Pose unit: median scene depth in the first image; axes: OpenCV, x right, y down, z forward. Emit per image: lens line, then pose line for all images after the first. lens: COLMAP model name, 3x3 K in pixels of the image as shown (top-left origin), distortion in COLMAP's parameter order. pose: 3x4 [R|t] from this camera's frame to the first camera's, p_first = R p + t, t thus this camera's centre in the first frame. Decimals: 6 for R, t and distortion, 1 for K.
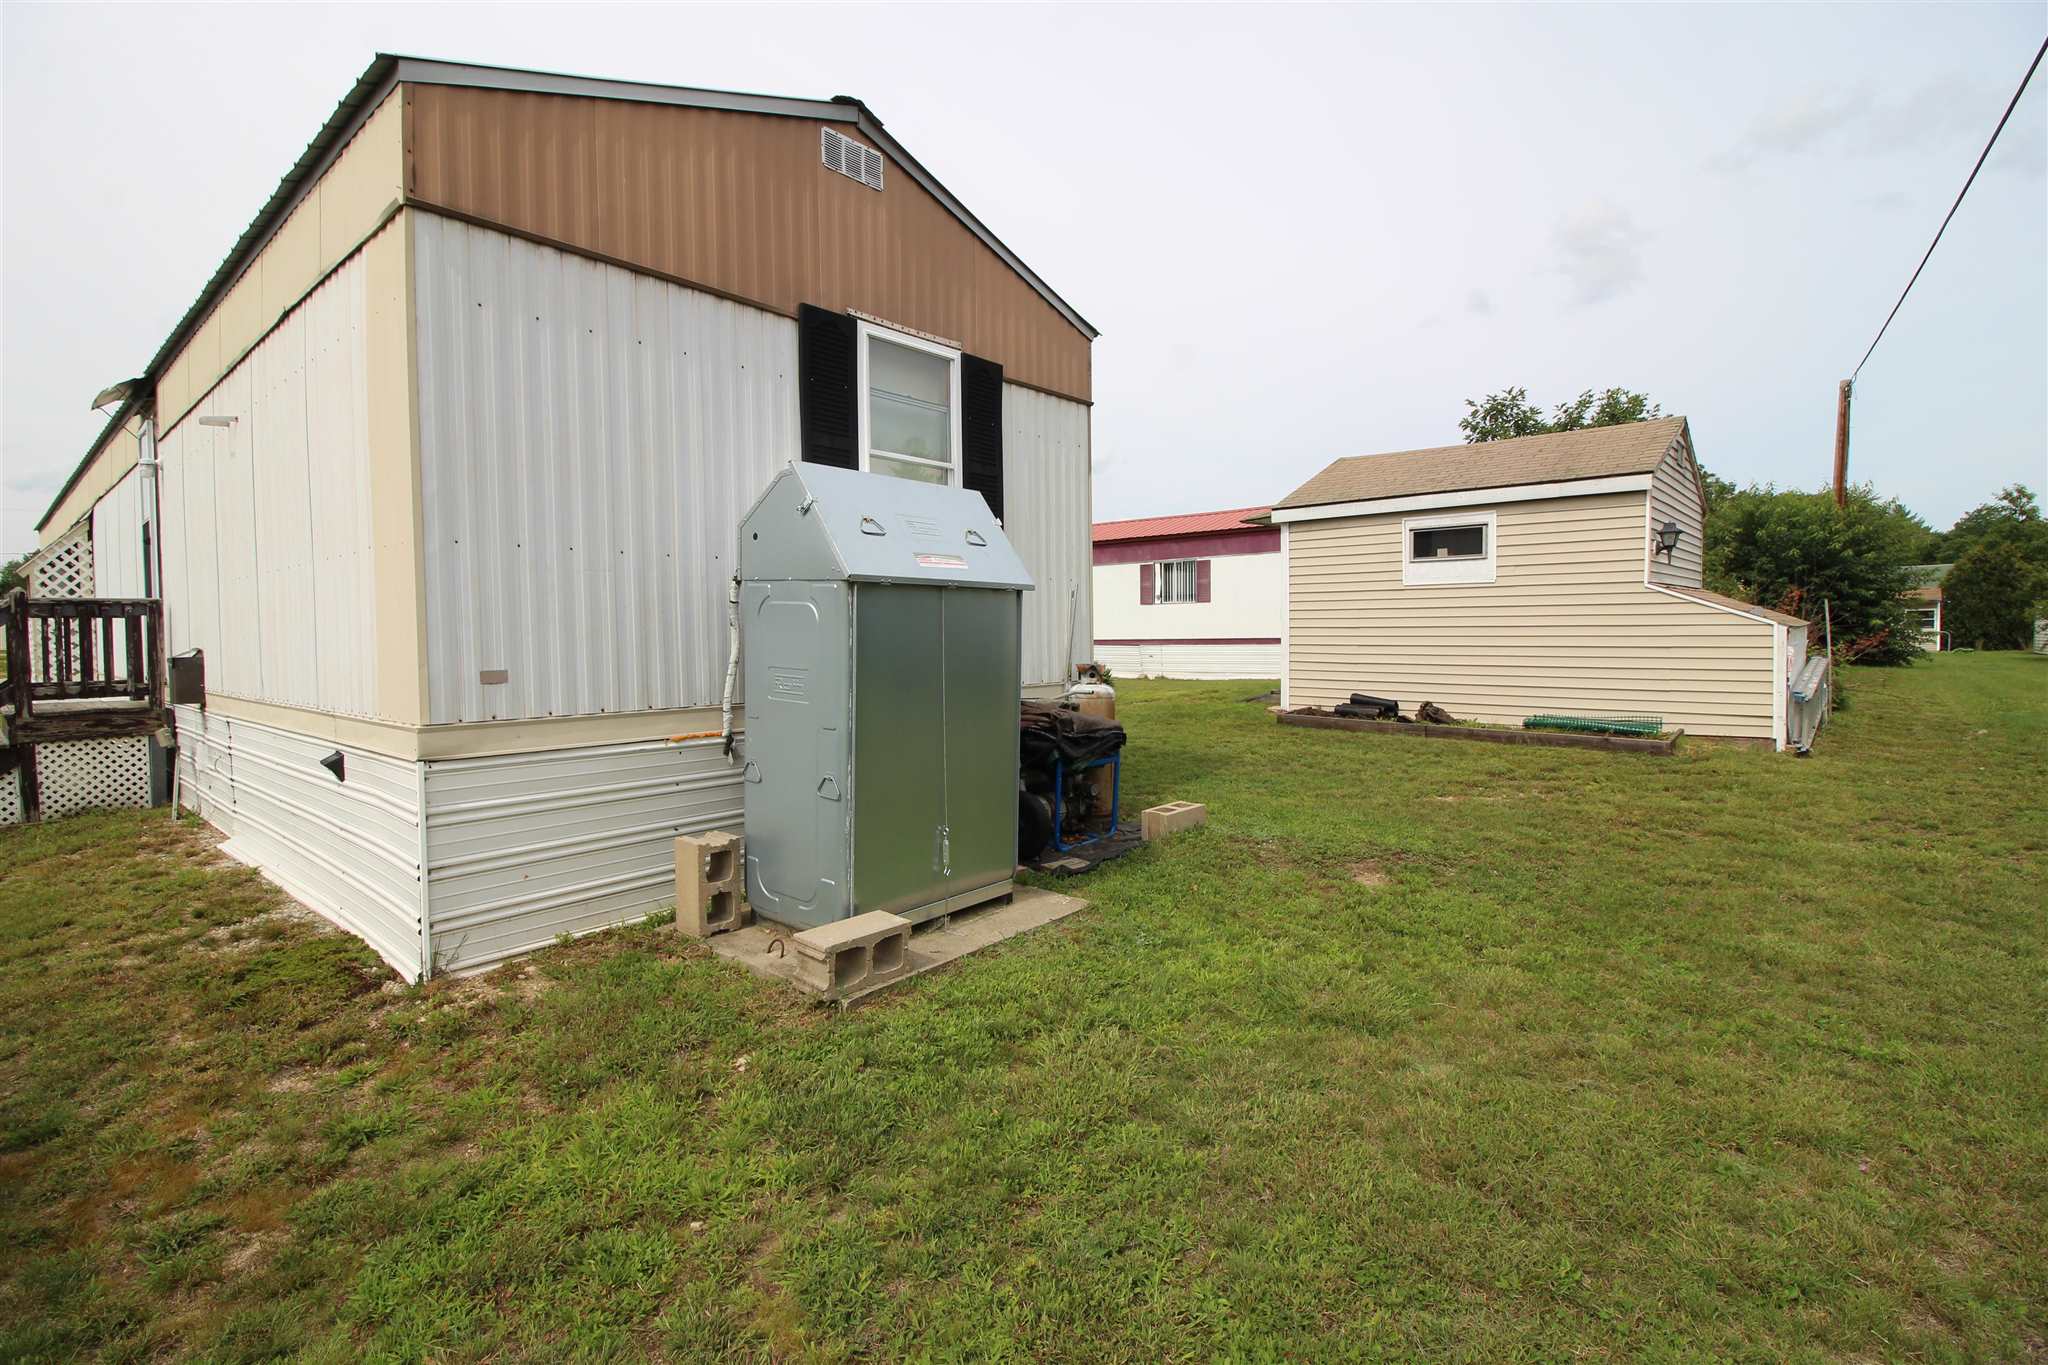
lens RADIAL K [[953.9, 0, 1022.2], [0, 953.9, 664.6], [0, 0, 1]] dist [-0.004166, -0.001383]
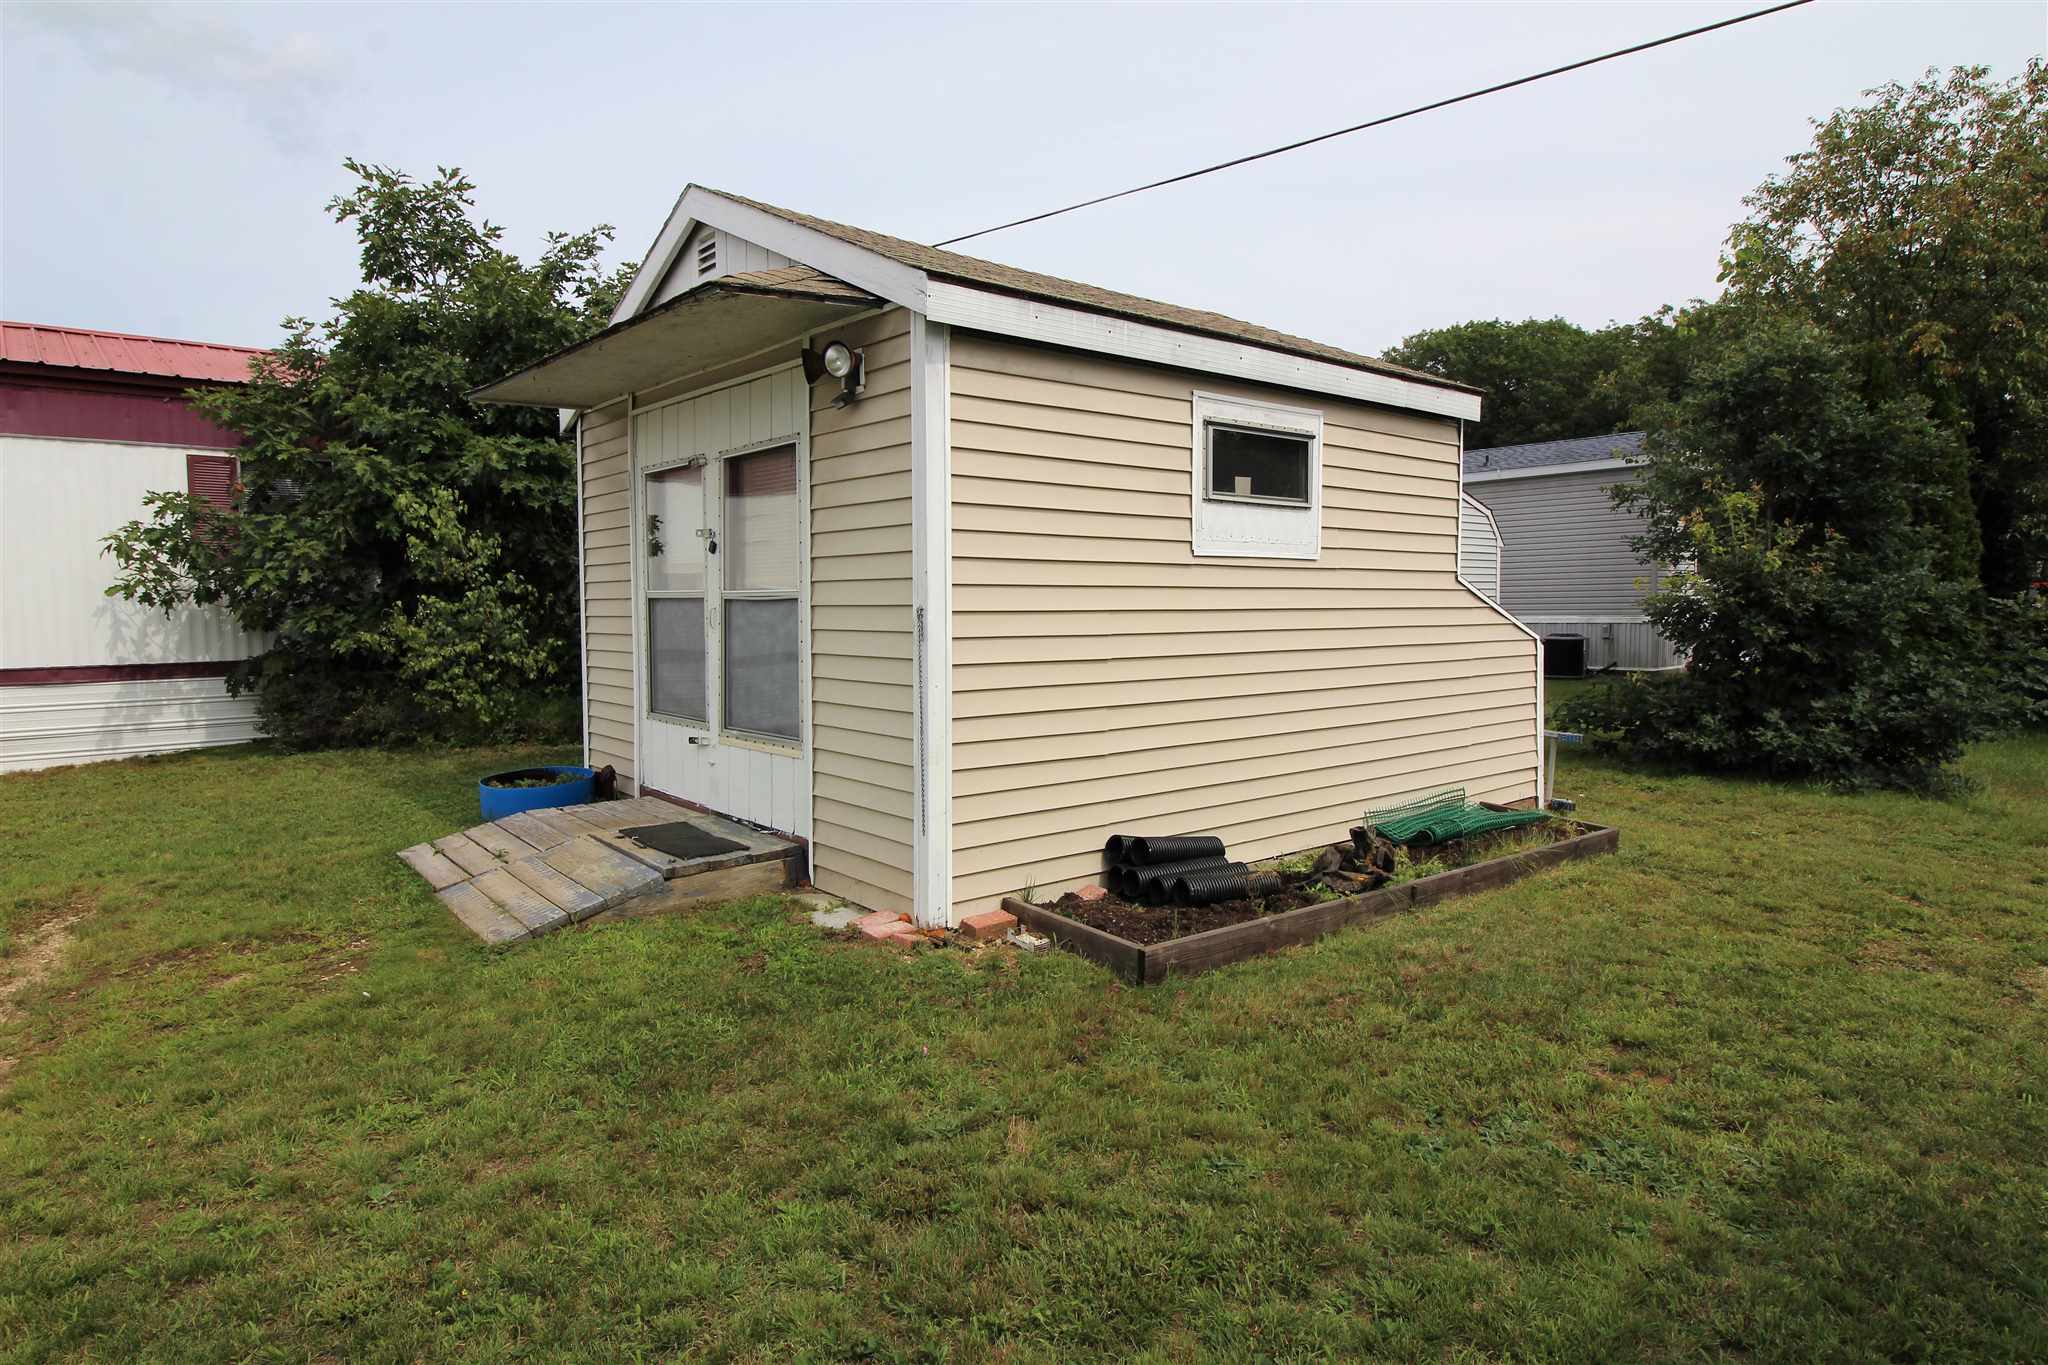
lens RADIAL K [[1180.8, 0, 1024.0], [0, 1180.8, 682.5], [0, 0, 1]] dist [-0.000616, -0.000037]
pose [[0.160347, -0.057446, 0.985388, -0.105403], [0.034816, 0.998013, 0.052516, -0.060349], [-0.986446, 0.025886, 0.162029, 1.013253]]
